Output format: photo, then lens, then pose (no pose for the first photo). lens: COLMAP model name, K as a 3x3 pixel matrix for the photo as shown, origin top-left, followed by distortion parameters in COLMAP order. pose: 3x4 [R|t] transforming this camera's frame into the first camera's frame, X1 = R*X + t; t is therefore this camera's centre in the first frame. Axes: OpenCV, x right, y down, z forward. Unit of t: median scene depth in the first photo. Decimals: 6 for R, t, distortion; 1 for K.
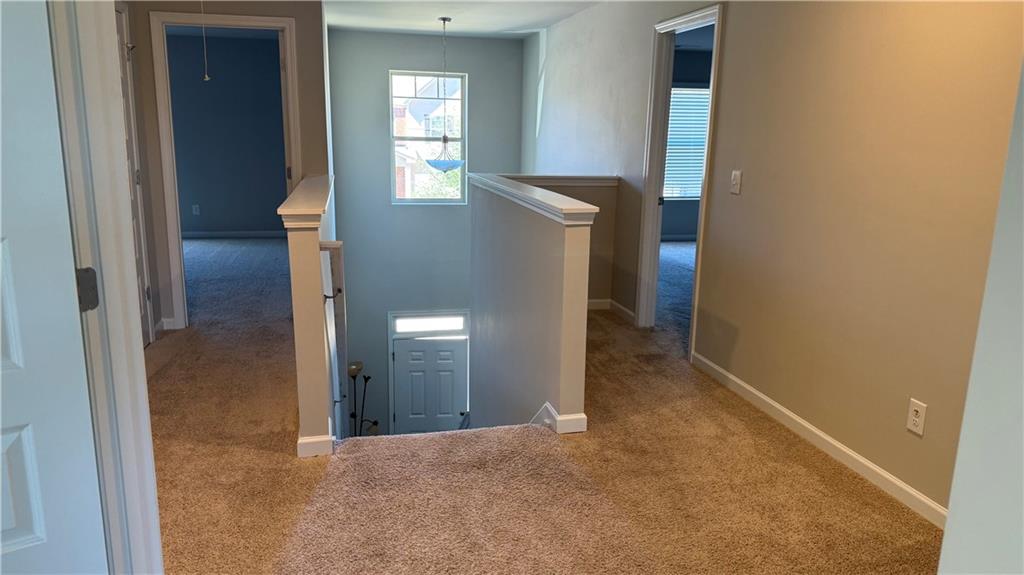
lens RADIAL K [[736.6, 0, 507.3], [0, 736.6, 287.0], [0, 0, 1]] dist [0.011195, -0.044053]
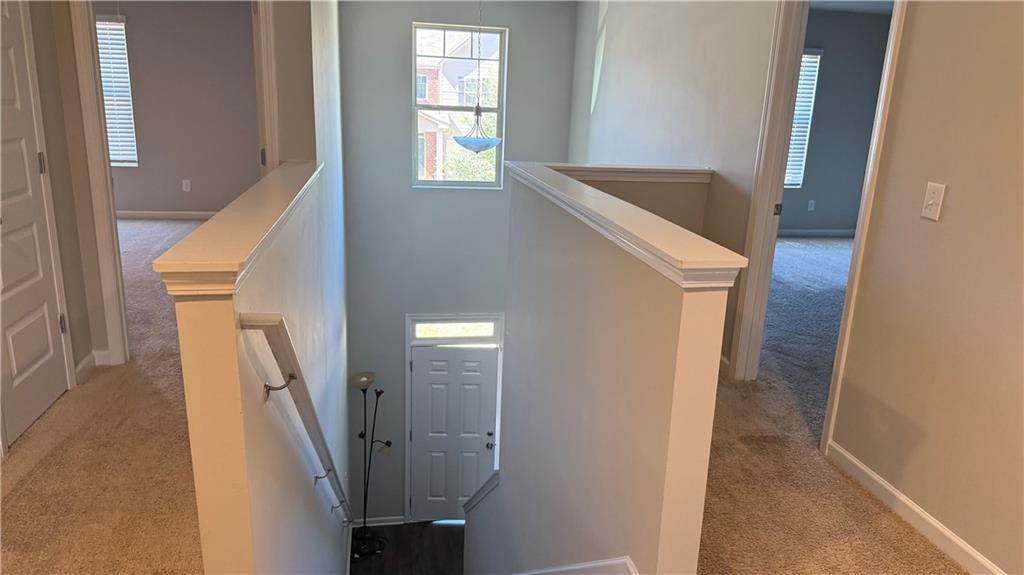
lens RADIAL K [[736.6, 0, 508.9], [0, 736.6, 296.1], [0, 0, 1]] dist [0.011195, -0.044053]
pose [[0.998792, 0.031319, -0.037865, -0.014469], [-0.029065, 0.997854, 0.058675, -0.046454], [0.039621, -0.057504, 0.997559, 0.188580]]
